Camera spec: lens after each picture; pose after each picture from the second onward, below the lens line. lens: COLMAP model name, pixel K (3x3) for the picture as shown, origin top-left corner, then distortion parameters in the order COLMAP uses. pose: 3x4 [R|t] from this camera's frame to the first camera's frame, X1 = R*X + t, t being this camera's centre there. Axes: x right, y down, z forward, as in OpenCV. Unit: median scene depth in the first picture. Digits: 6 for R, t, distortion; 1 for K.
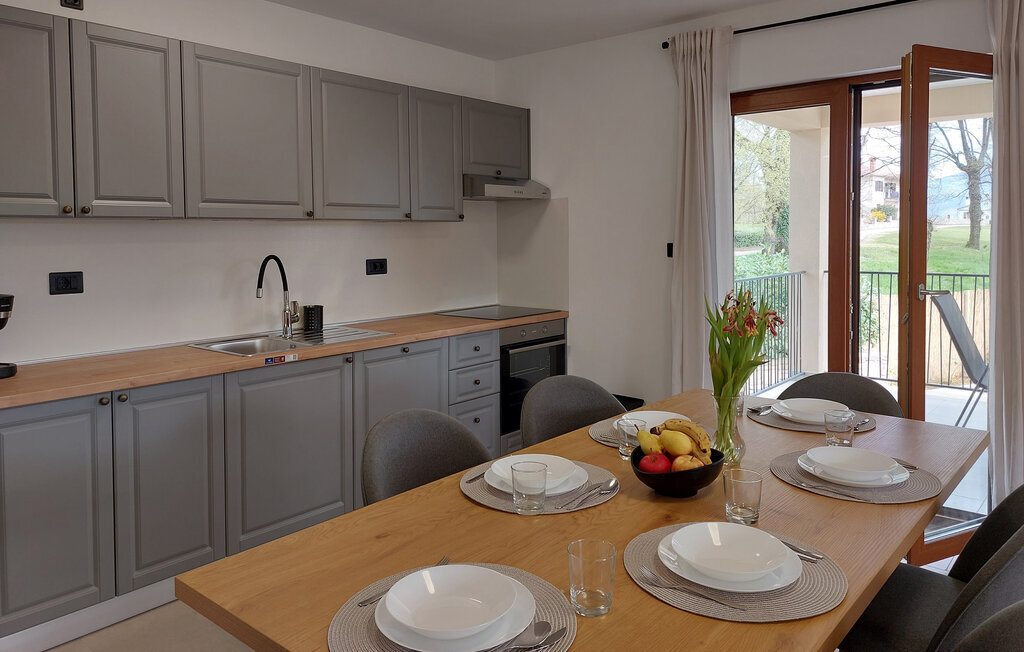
lens RADIAL K [[747.9, 0, 517.6], [0, 747.9, 250.5], [0, 0, 1]] dist [0.098146, -0.092805]
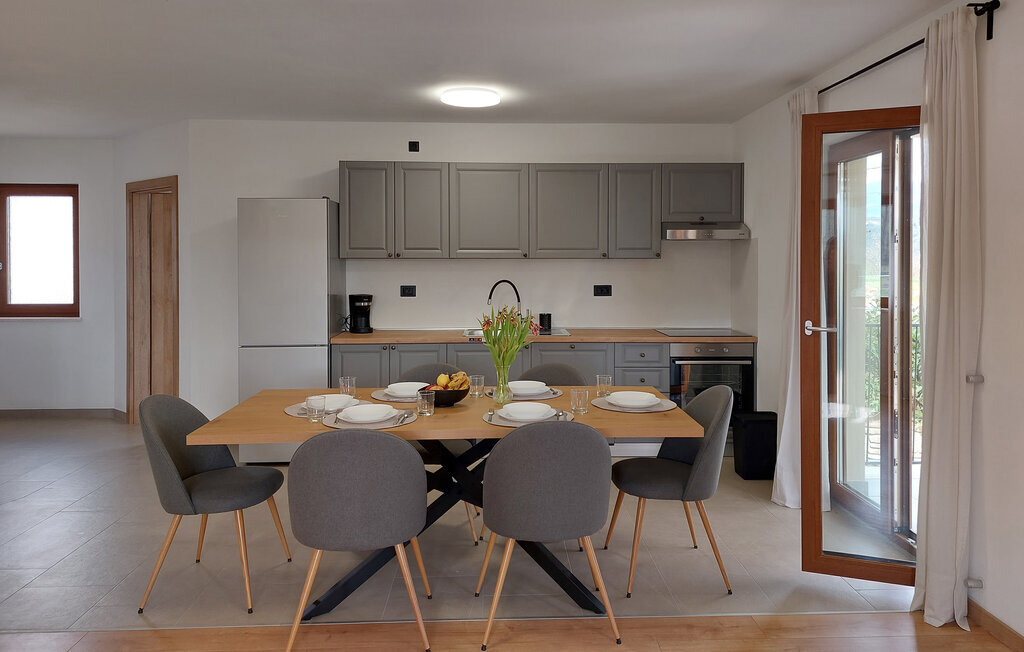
lens RADIAL K [[747.9, 0, 498.2], [0, 747.9, 259.9], [0, 0, 1]] dist [0.098146, -0.092805]
pose [[0.658532, 0.007099, -0.752519, 0.825666], [-0.023432, 0.999664, -0.011075, -0.018093], [0.752188, 0.024926, 0.658477, -0.083622]]
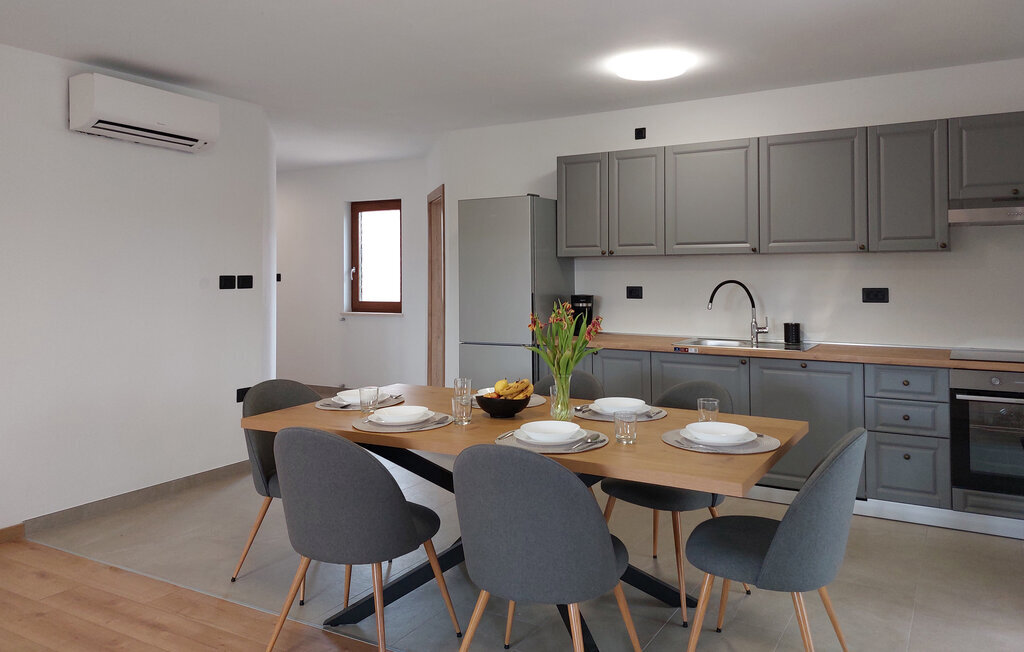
lens RADIAL K [[747.9, 0, 522.8], [0, 747.9, 245.0], [0, 0, 1]] dist [0.098146, -0.092805]
pose [[0.158778, -0.029653, -0.986869, 0.893579], [-0.019811, 0.999252, -0.033213, -0.004498], [0.987116, 0.024824, 0.158072, 0.370234]]
